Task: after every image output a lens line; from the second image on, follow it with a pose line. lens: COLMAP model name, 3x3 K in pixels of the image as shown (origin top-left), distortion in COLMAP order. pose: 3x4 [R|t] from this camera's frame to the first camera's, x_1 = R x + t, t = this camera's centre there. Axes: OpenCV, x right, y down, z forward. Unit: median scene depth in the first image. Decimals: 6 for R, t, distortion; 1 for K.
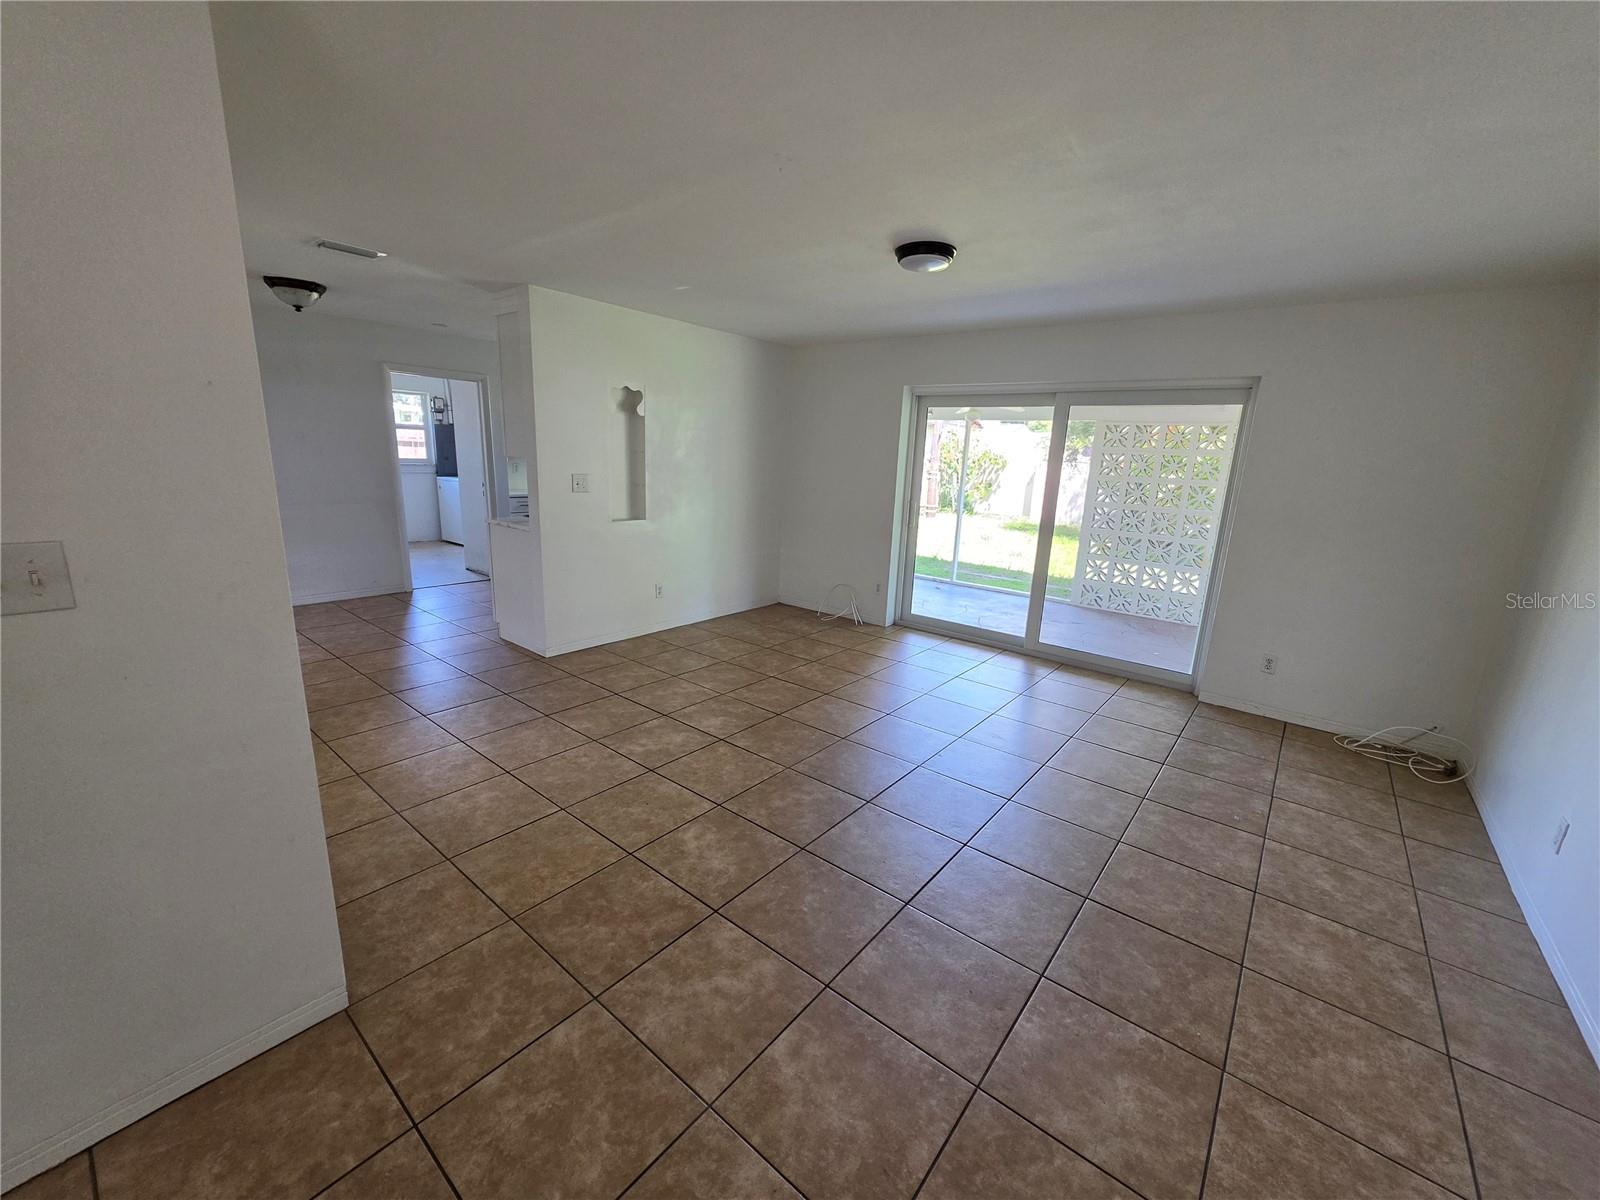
lens RADIAL K [[641.4, 0, 799.7], [0, 641.4, 600.9], [0, 0, 1]] dist [0.000318, -0.000052]
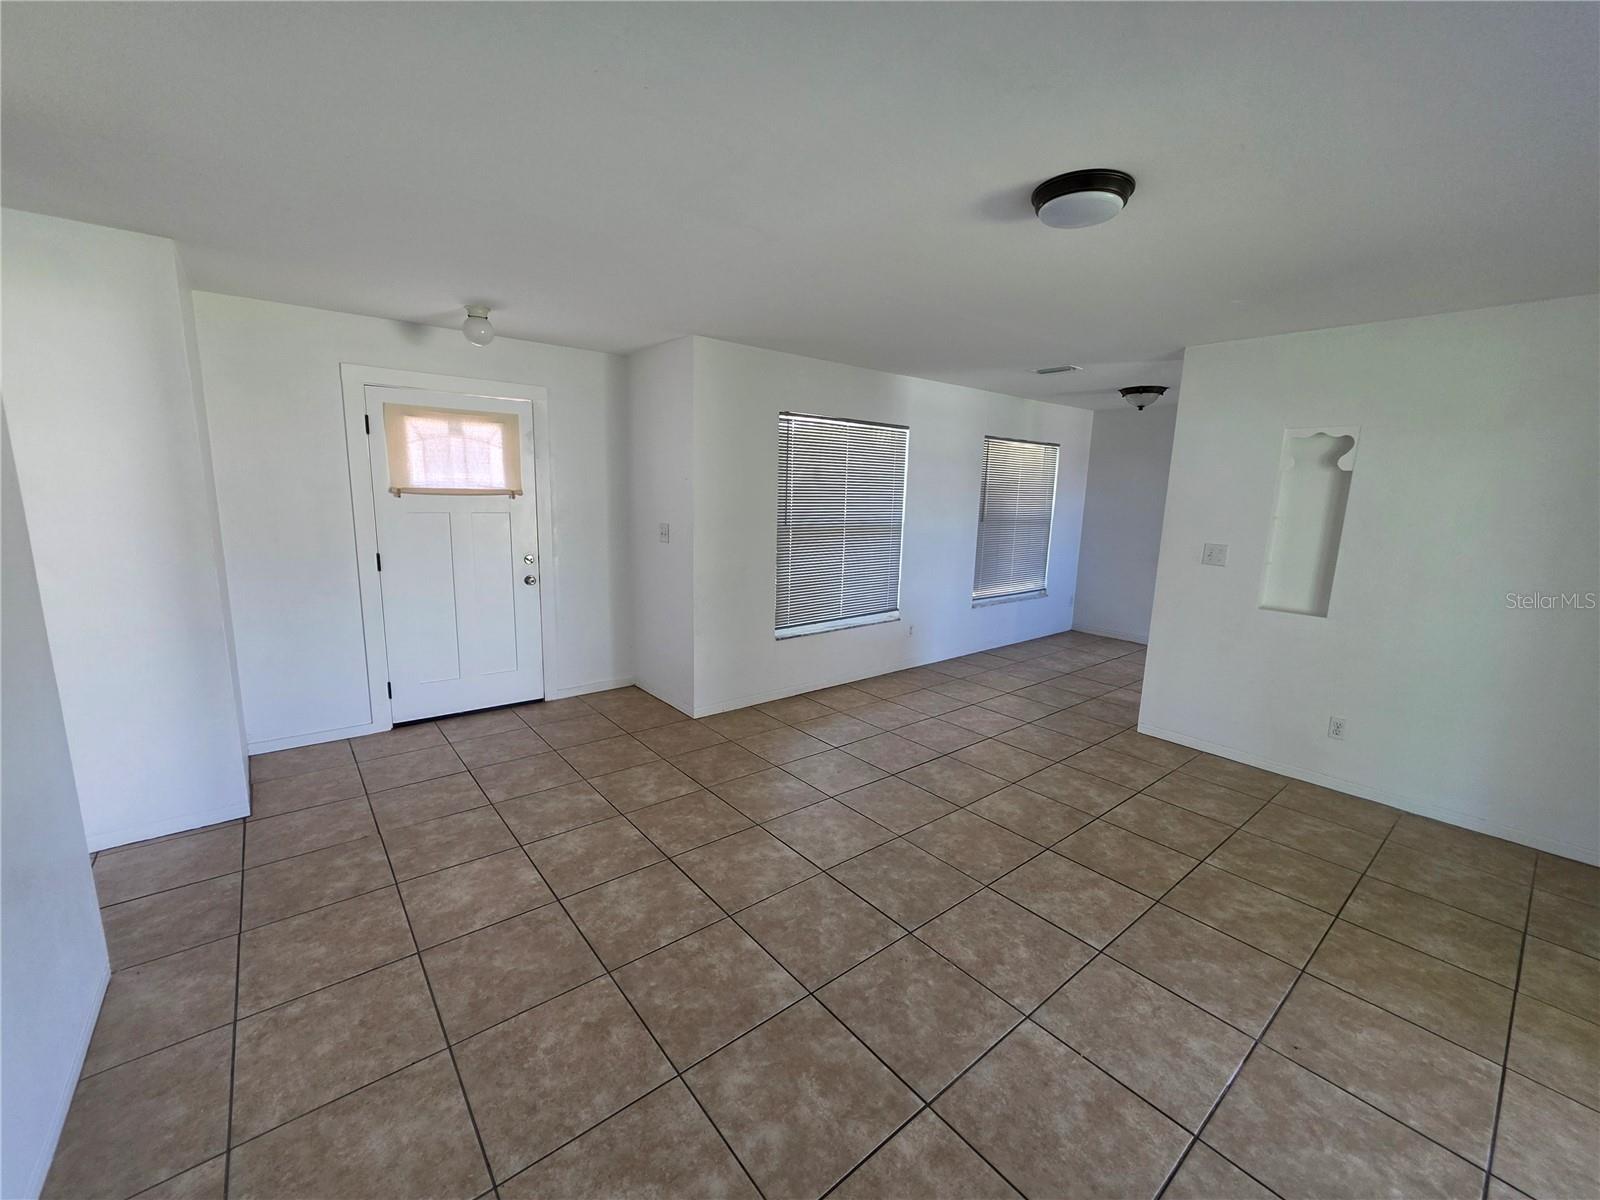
lens RADIAL K [[641.4, 0, 792.5], [0, 641.4, 605.7], [0, 0, 1]] dist [0.000318, -0.000052]
pose [[-0.204611, 0.131563, -0.969962, 0.963377], [-0.255891, 0.949277, 0.182737, -0.209084], [0.944804, 0.285595, -0.160567, 0.992691]]
